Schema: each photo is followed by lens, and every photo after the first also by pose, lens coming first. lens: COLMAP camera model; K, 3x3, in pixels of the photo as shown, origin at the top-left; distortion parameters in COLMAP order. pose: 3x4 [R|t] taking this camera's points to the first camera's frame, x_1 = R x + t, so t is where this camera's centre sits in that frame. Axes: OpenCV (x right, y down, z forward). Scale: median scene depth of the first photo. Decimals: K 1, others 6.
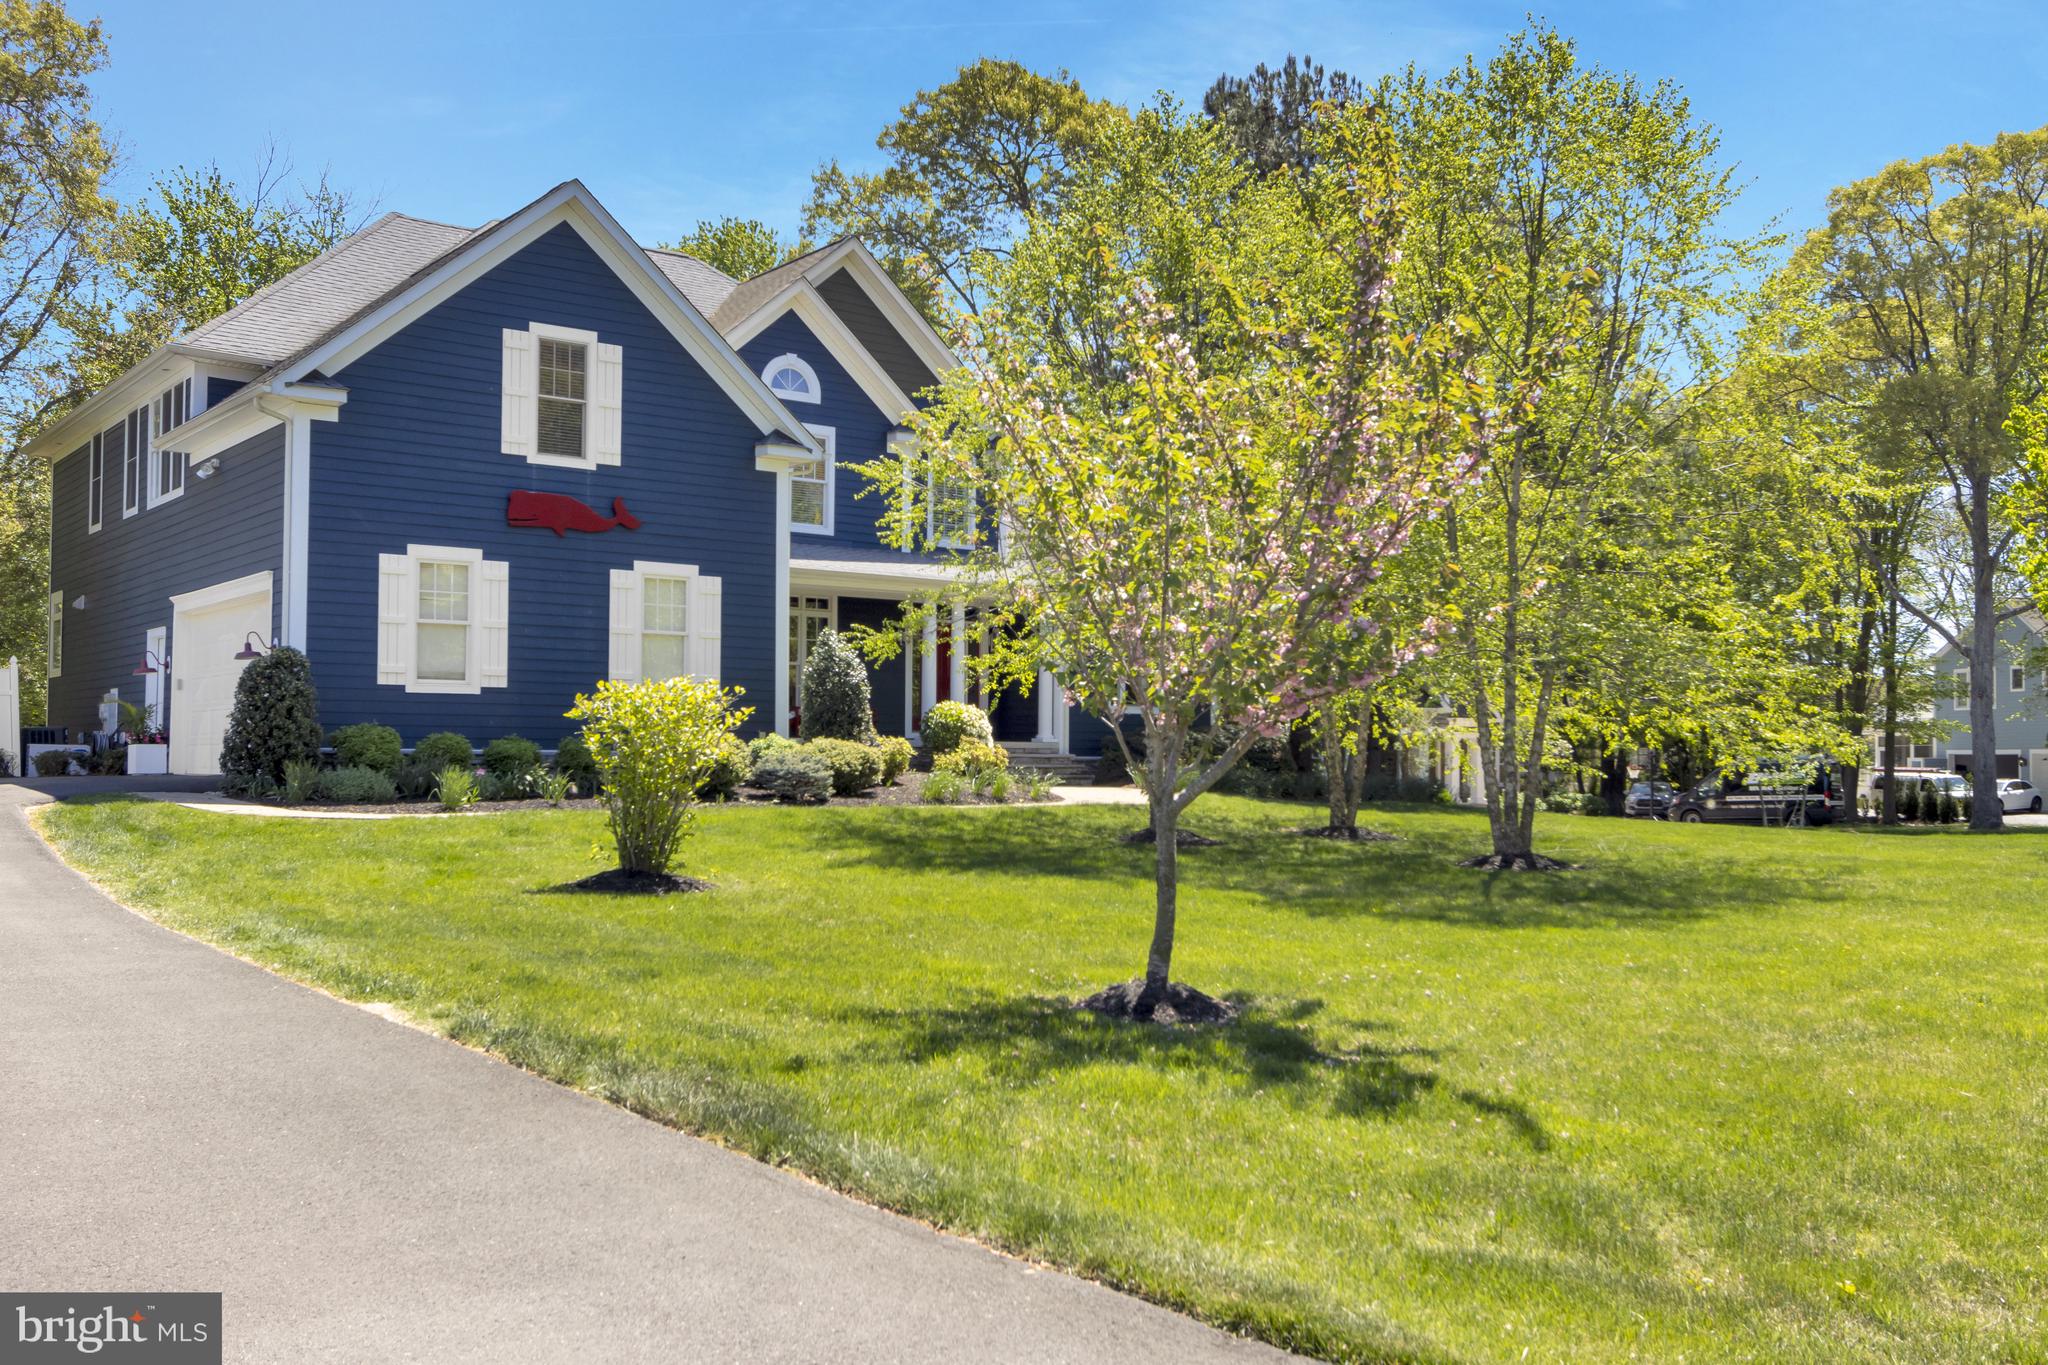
lens RADIAL K [[1826.5, 0, 1030.2], [0, 1826.5, 691.3], [0, 0, 1]] dist [-0.005560, -0.012463]
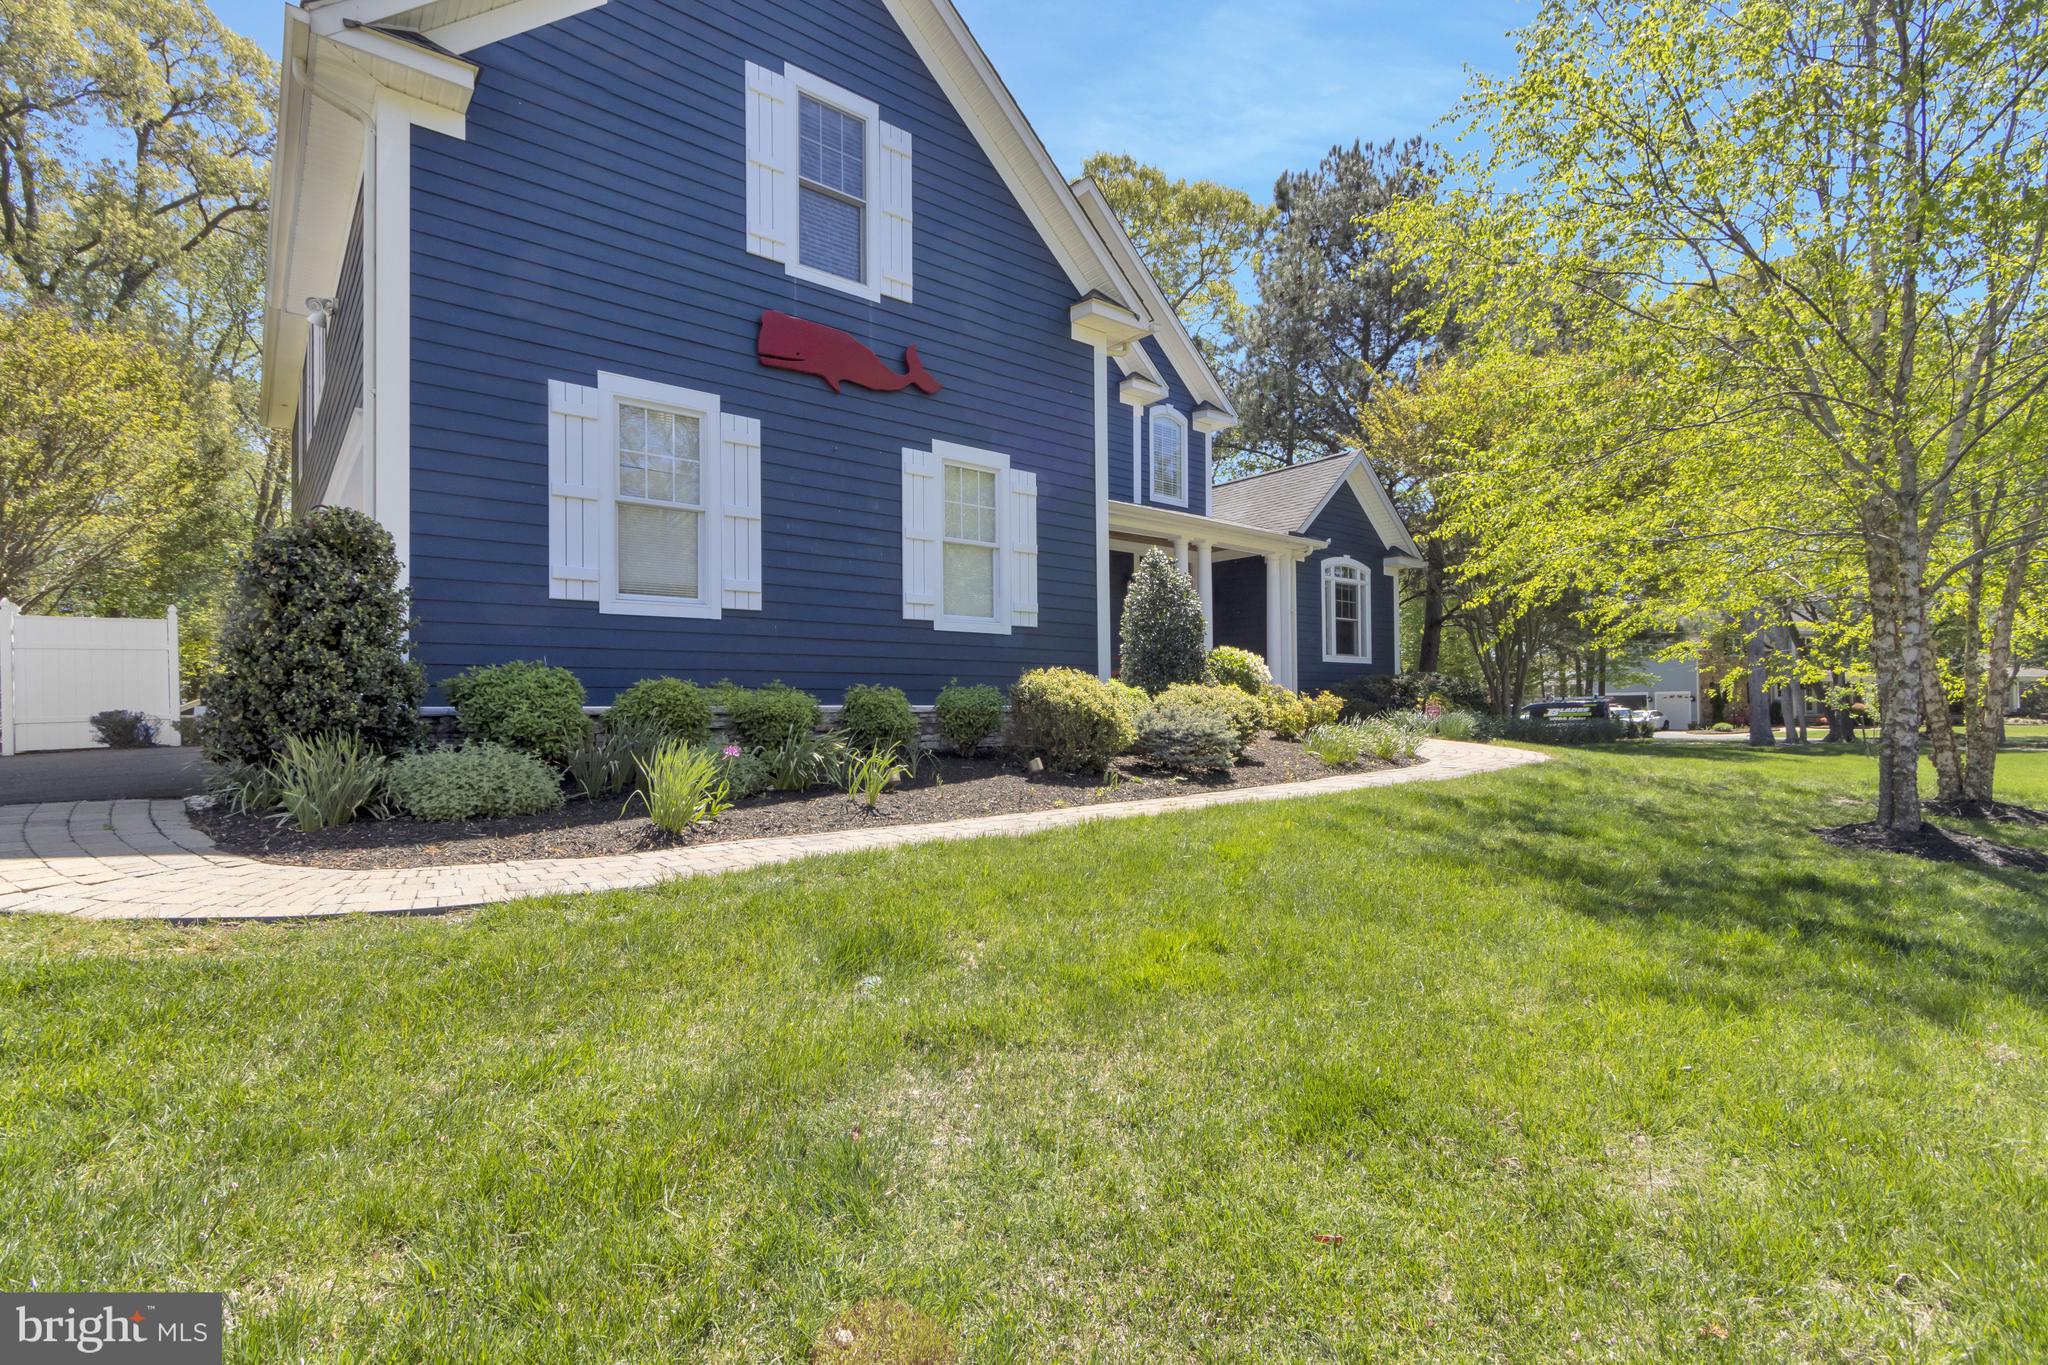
lens RADIAL K [[936.8, 0, 1012.6], [0, 936.8, 682.7], [0, 0, 1]] dist [0.001221, 0.000417]
pose [[0.999614, -0.013687, 0.024156, -0.204596], [0.013381, 0.999829, 0.012784, 0.020712], [-0.024327, -0.012456, 0.999626, 0.660271]]
